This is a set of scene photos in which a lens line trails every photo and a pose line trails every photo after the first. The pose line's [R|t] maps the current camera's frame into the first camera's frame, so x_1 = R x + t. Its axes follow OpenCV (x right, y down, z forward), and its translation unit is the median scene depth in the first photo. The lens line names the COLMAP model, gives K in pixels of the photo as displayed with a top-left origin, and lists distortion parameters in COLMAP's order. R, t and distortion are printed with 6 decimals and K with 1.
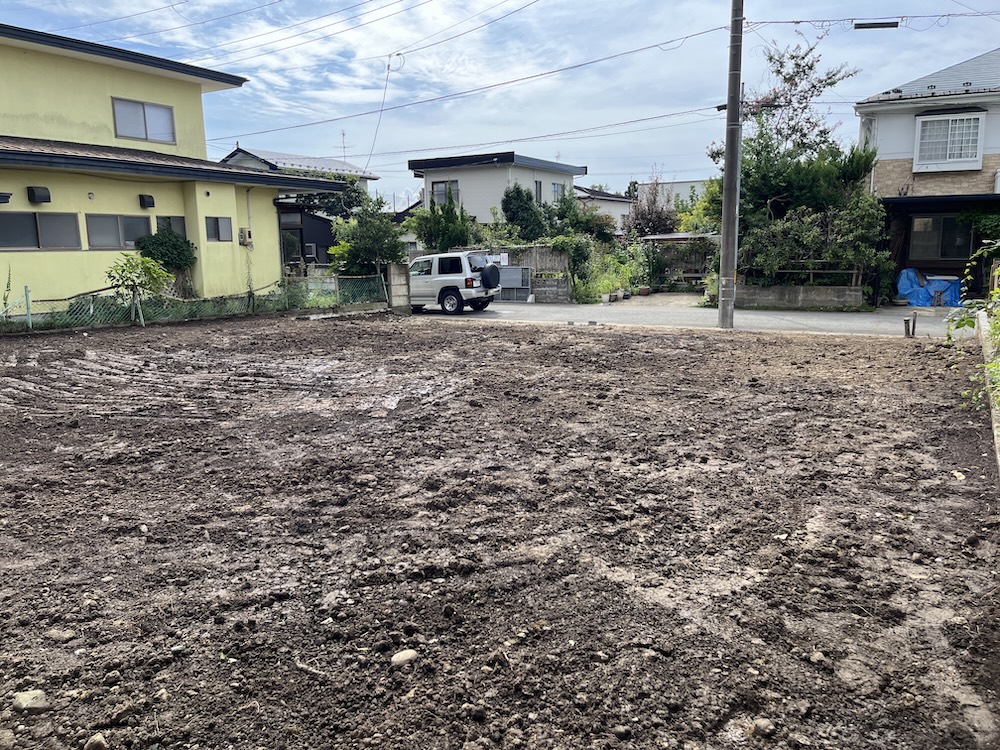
lens RADIAL K [[765.7, 0, 500.0], [0, 765.7, 375.0], [0, 0, 1]] dist [0.003060, -0.000143]
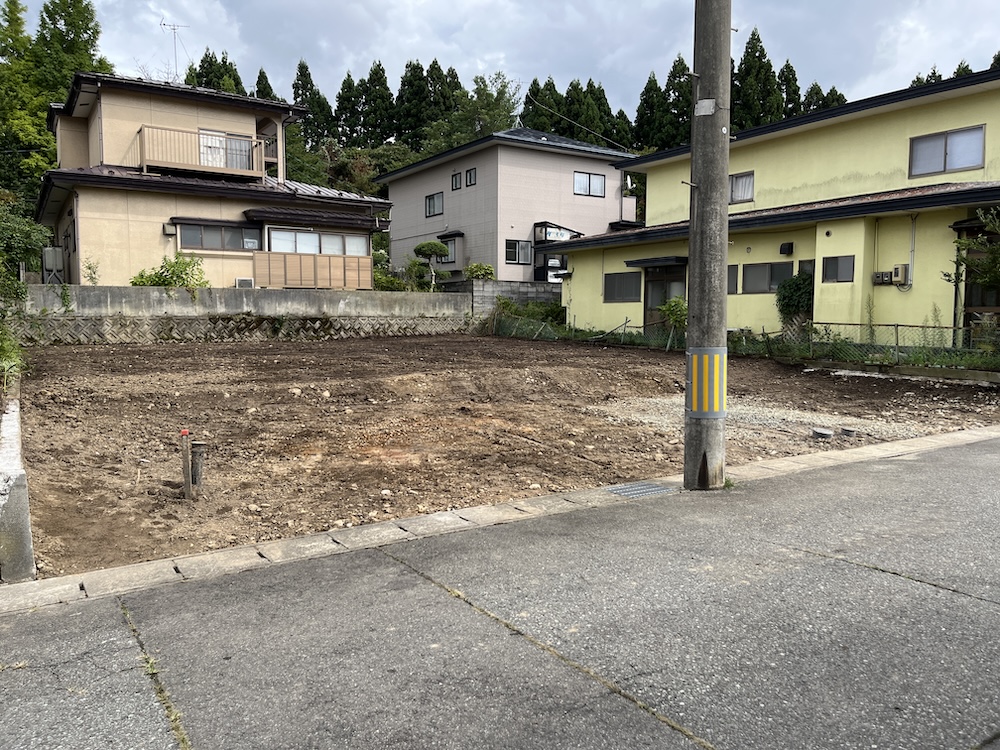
lens RADIAL K [[765.7, 0, 500.0], [0, 765.7, 375.0], [0, 0, 1]] dist [0.003060, -0.000143]
pose [[-0.419556, 0.083698, -0.903863, 0.518364], [-0.144877, 0.976801, 0.157701, -0.120250], [0.896093, 0.197113, -0.397697, 0.809300]]
